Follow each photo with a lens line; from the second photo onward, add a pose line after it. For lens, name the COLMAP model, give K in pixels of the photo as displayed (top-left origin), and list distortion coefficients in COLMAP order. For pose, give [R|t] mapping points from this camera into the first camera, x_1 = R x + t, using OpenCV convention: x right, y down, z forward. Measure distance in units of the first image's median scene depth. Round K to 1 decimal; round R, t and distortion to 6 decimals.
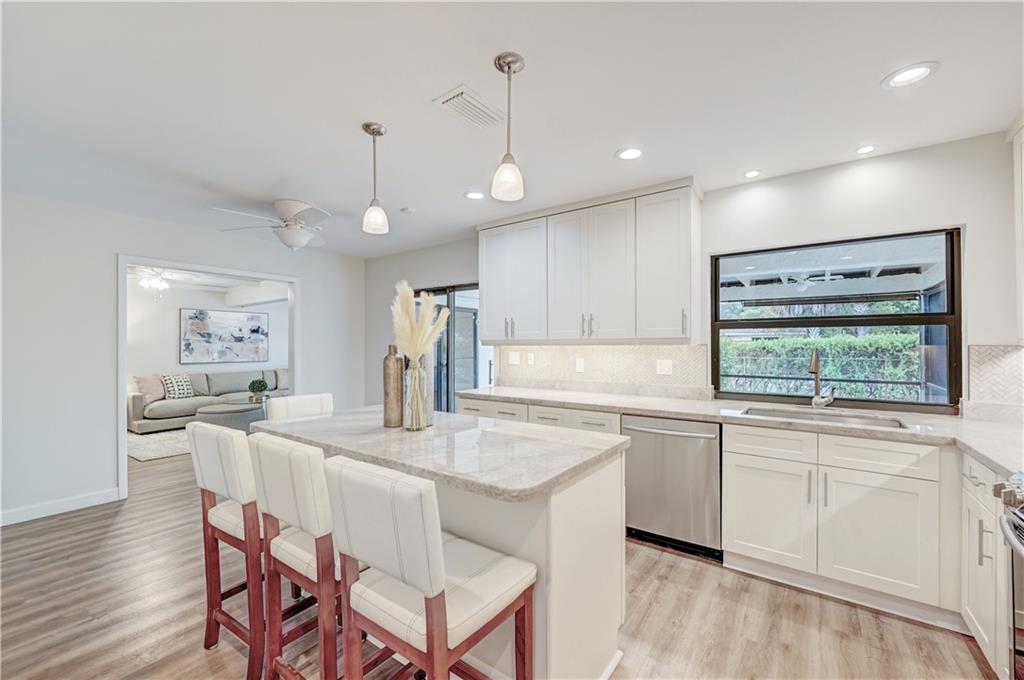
lens RADIAL K [[411.1, 0, 509.7], [0, 411.1, 347.1], [0, 0, 1]] dist [0.001539, 0.000842]
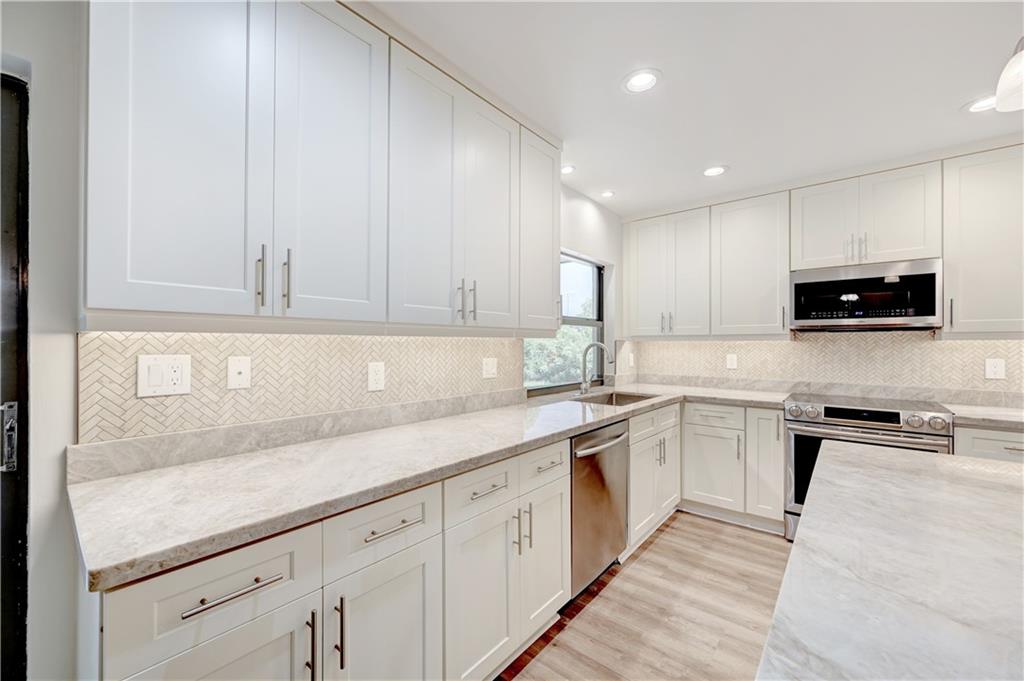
lens RADIAL K [[411.1, 0, 517.9], [0, 411.1, 337.9], [0, 0, 1]] dist [0.001539, 0.000842]
pose [[0.045415, 0.012472, 0.998890, -0.489302], [0.000423, 0.999922, -0.012504, 0.006116], [-0.998968, 0.000991, 0.045406, 1.241181]]
